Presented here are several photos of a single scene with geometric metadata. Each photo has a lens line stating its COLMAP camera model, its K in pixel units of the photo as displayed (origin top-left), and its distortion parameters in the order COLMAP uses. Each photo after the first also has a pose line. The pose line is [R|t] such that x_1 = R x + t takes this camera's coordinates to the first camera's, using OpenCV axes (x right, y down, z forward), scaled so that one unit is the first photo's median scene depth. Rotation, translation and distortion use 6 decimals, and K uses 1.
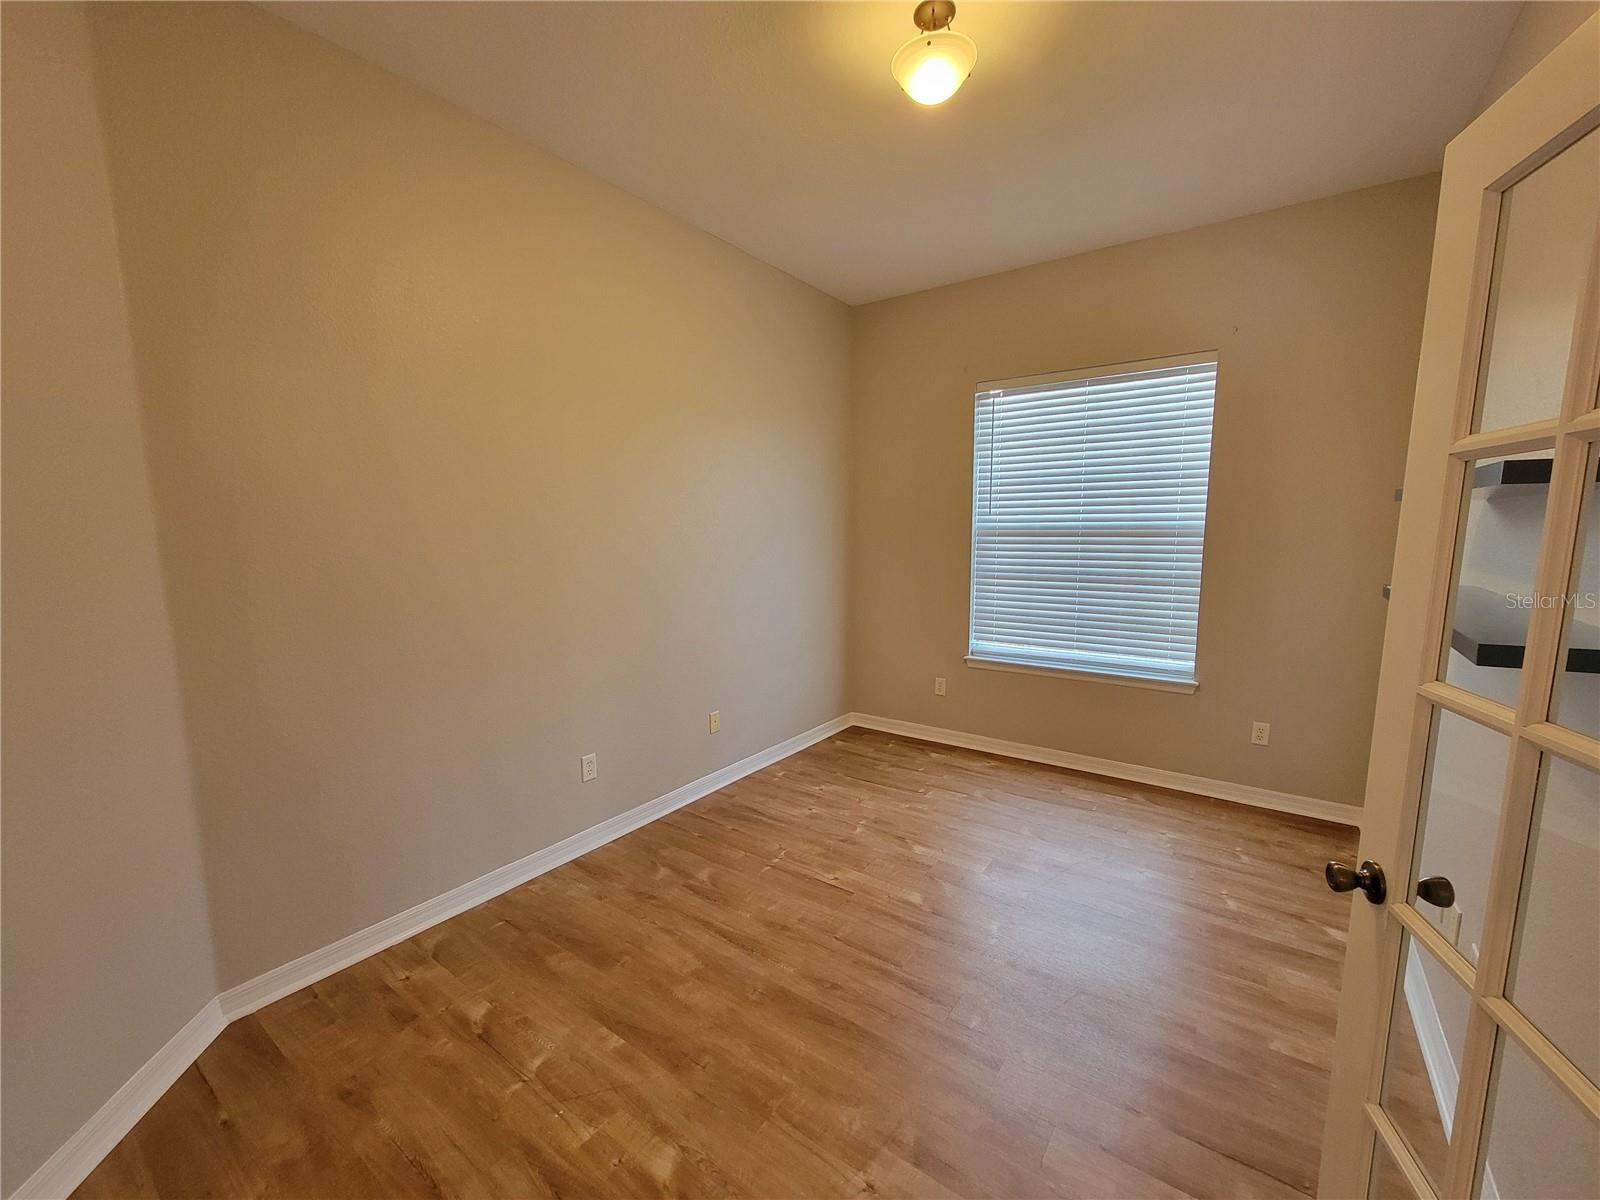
lens RADIAL K [[651.1, 0, 802.5], [0, 651.1, 620.2], [0, 0, 1]] dist [-0.010130, -0.000041]
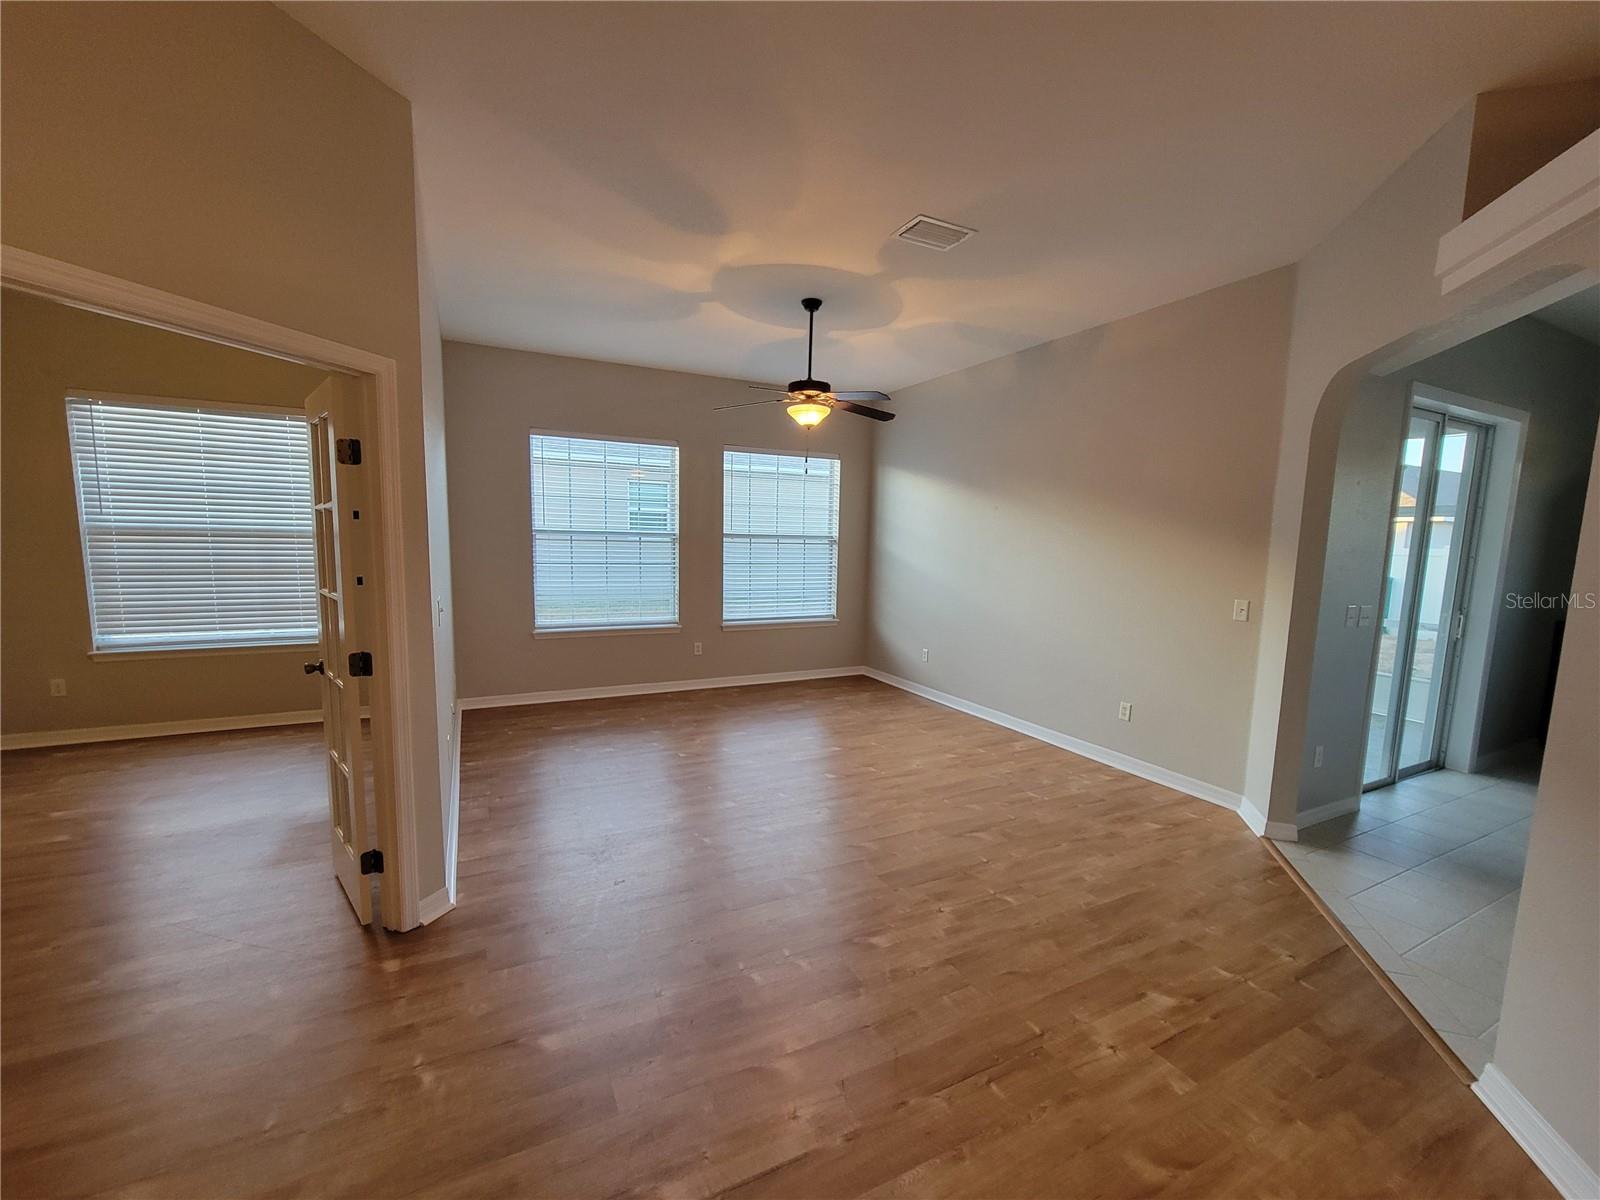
lens RADIAL K [[651.1, 0, 802.5], [0, 651.1, 620.2], [0, 0, 1]] dist [-0.010130, -0.000041]
pose [[0.459041, -0.091099, 0.883732, -0.133664], [0.100745, 0.993650, 0.050099, 0.073648], [-0.882684, 0.066034, 0.465304, -0.500536]]
